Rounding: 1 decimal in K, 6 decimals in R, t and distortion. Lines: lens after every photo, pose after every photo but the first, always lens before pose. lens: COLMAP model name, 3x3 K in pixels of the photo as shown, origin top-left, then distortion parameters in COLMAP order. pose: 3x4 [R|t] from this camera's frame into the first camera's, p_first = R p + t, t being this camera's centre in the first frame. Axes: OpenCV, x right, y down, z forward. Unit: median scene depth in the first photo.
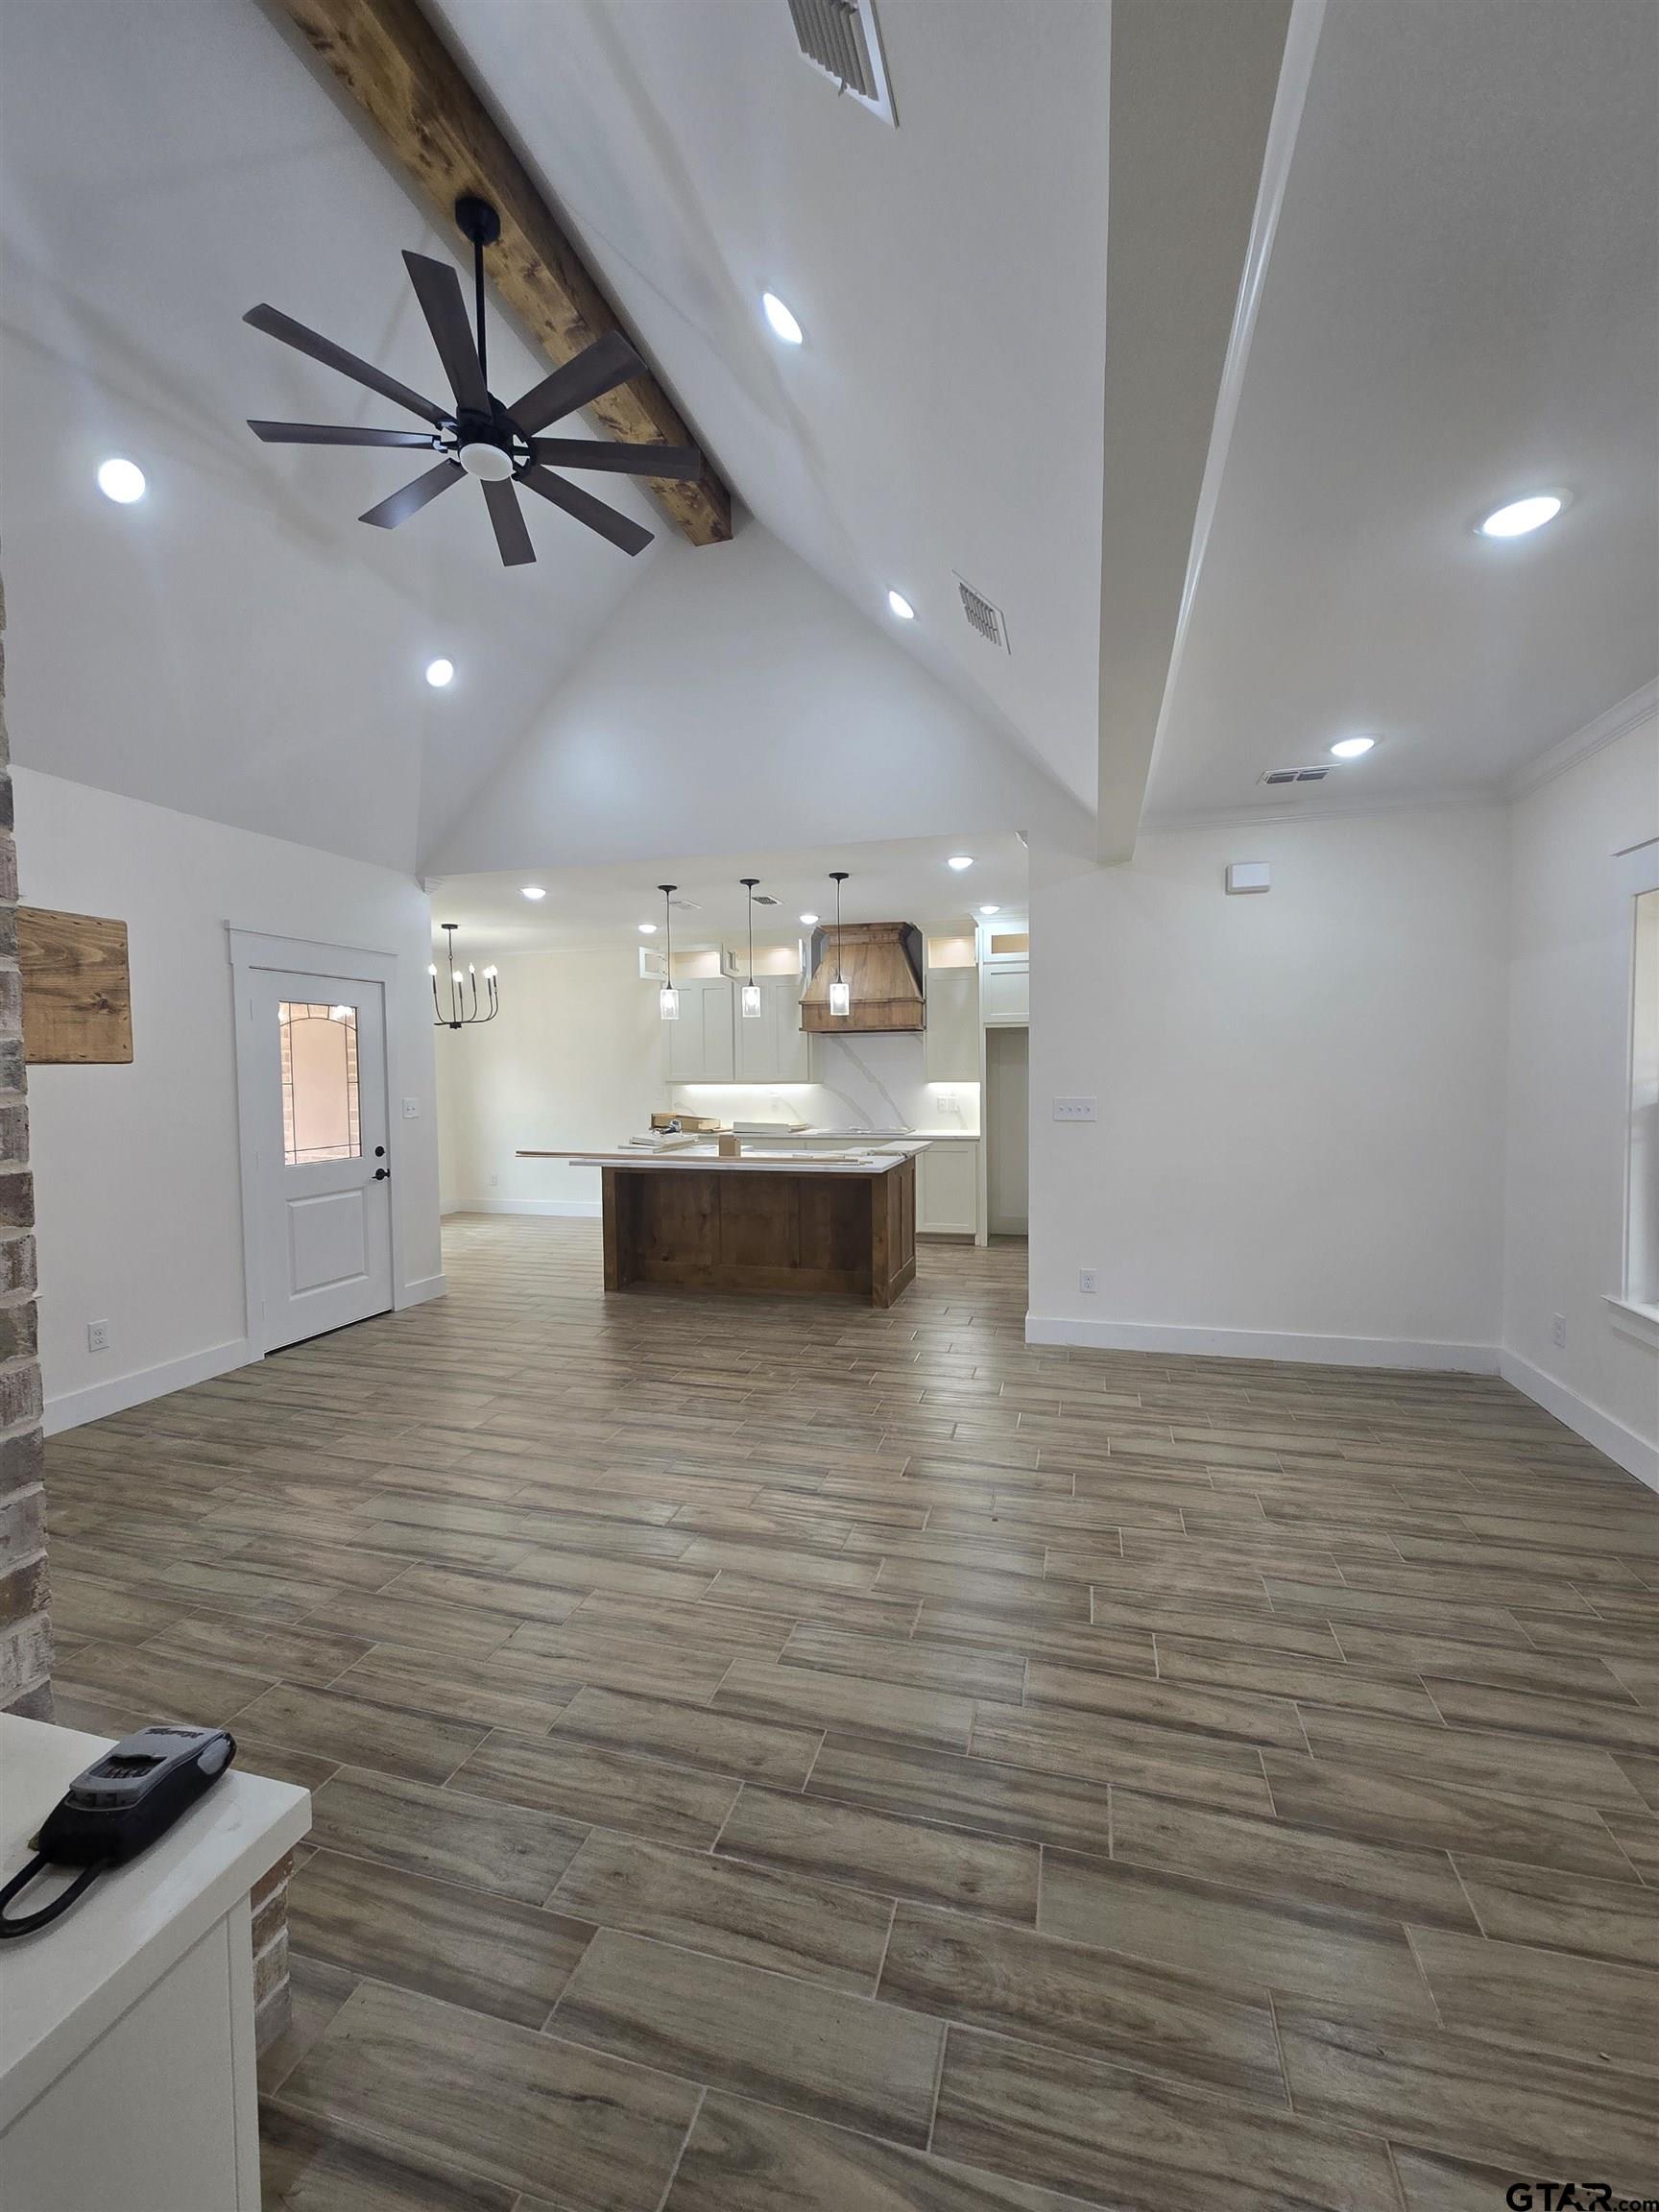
lens RADIAL K [[897.7, 0, 829.5], [0, 897.7, 1106.0], [0, 0, 1]] dist [0.000427, -0.000104]
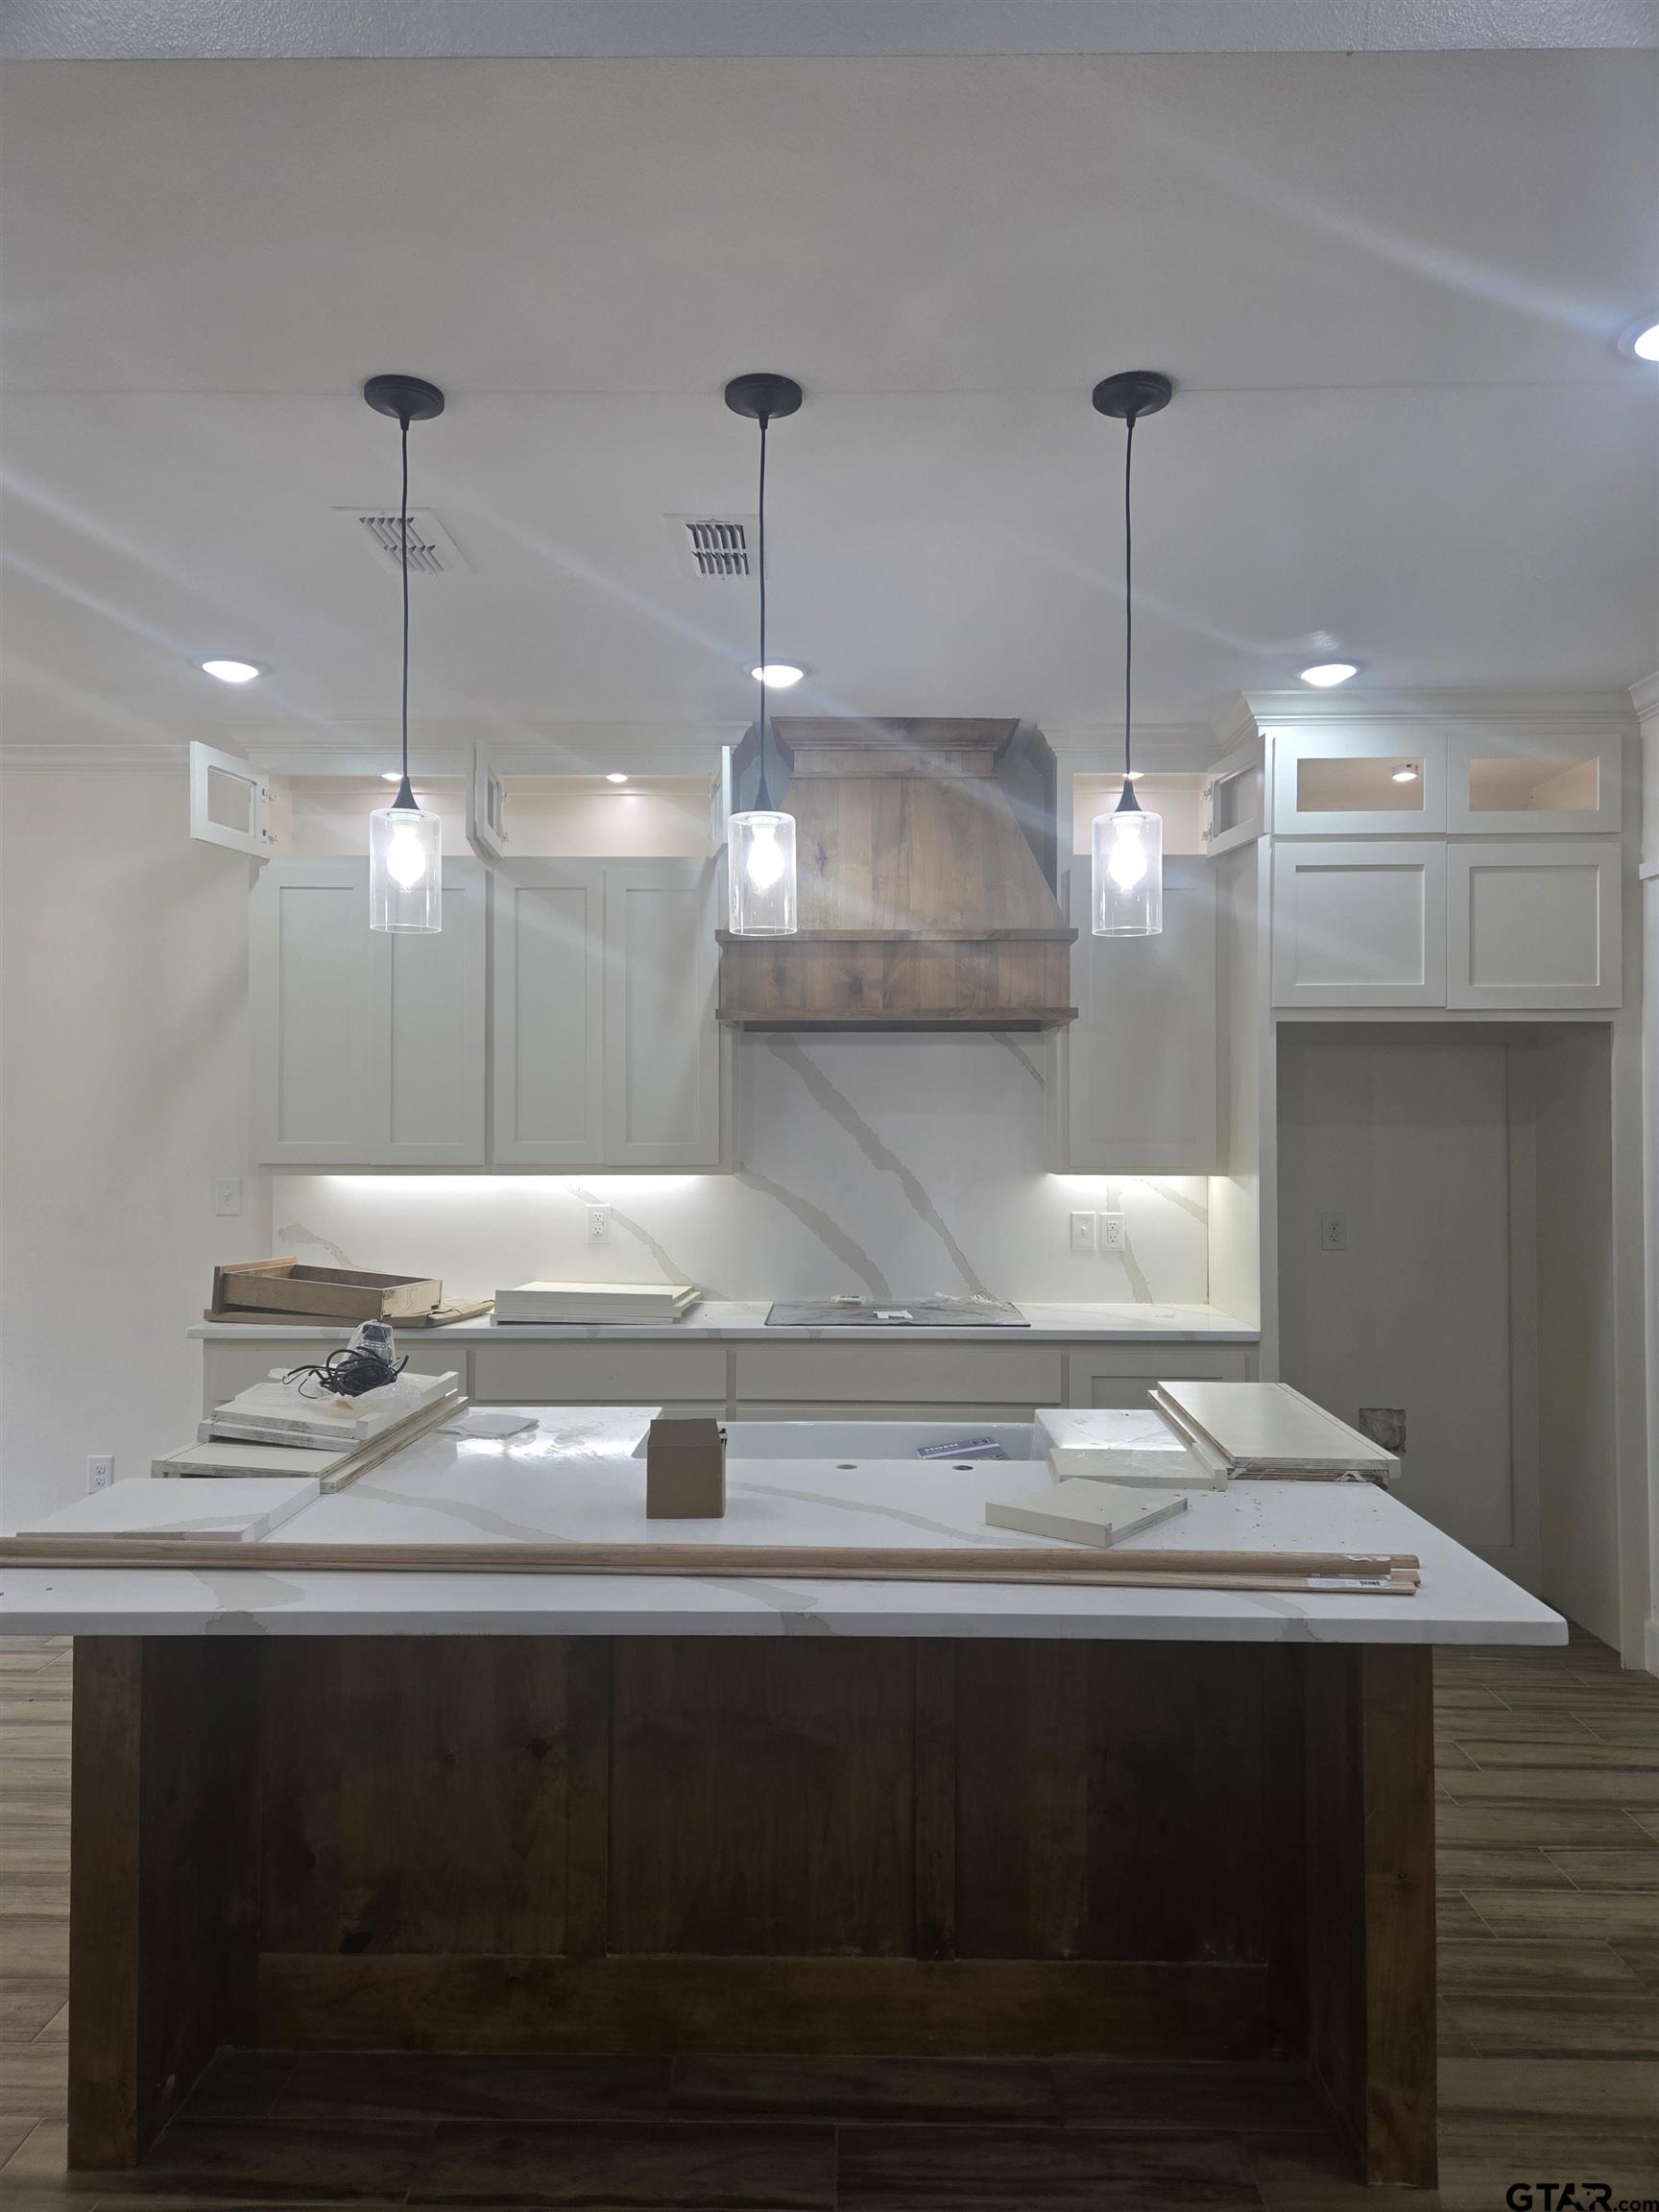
lens RADIAL K [[1484.5, 0, 834.3], [0, 1484.5, 1091.6], [0, 0, 1]] dist [0.103516, -0.085373]
pose [[0.966220, 0.018010, 0.257087, -0.136421], [-0.001599, 0.997955, -0.063899, -0.021034], [-0.257712, 0.061330, 0.964273, 0.463970]]
